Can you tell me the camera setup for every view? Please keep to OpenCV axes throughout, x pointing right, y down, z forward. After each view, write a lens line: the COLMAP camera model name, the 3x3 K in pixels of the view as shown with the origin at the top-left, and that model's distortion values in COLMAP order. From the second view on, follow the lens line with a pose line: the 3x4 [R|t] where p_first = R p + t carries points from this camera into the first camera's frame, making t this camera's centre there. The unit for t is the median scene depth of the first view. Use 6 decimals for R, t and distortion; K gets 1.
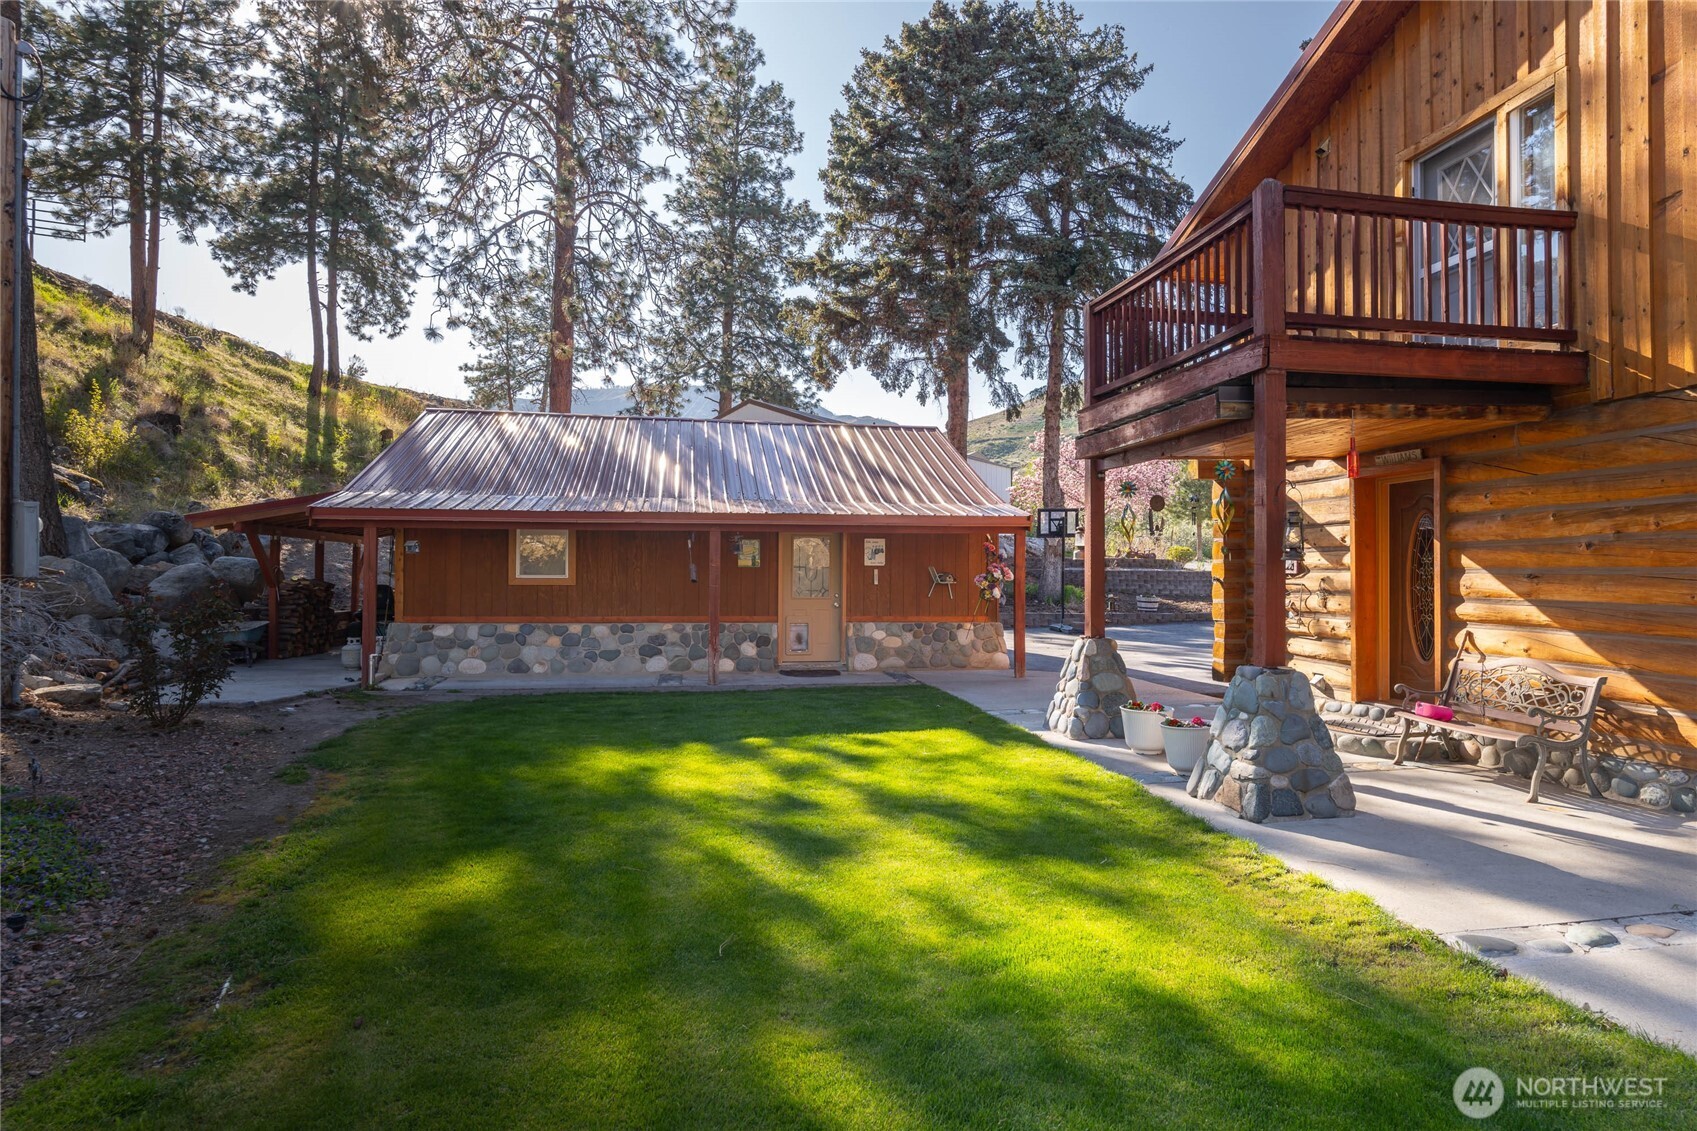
lens RADIAL K [[974.1, 0, 848.9], [0, 974.1, 560.3], [0, 0, 1]] dist [0.002415, 0.000235]
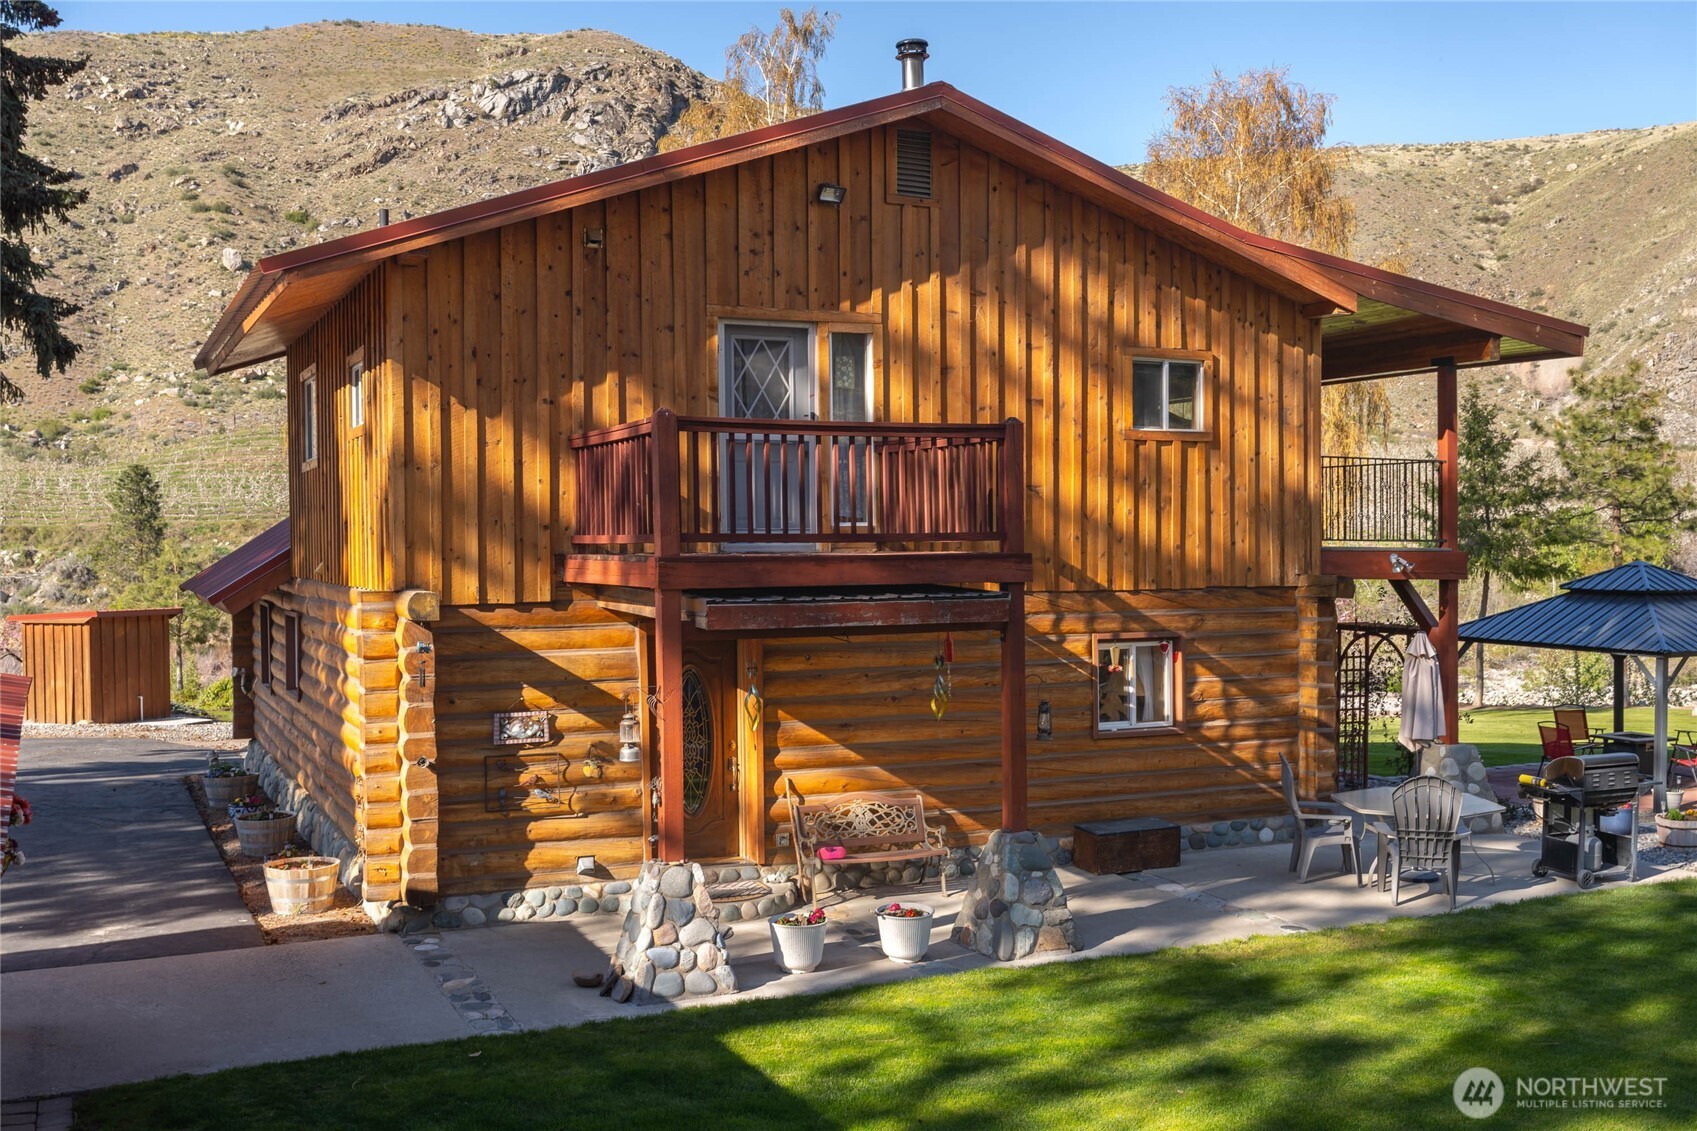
lens RADIAL K [[1688.3, 0, 850.7], [0, 1688.3, 573.6], [0, 0, 1]] dist [0.003845, 0.000000]
pose [[-0.285544, -0.032710, 0.957807, -1.361529], [-0.014010, 0.999453, 0.029956, -0.244004], [-0.958263, -0.004865, -0.285846, 1.651482]]
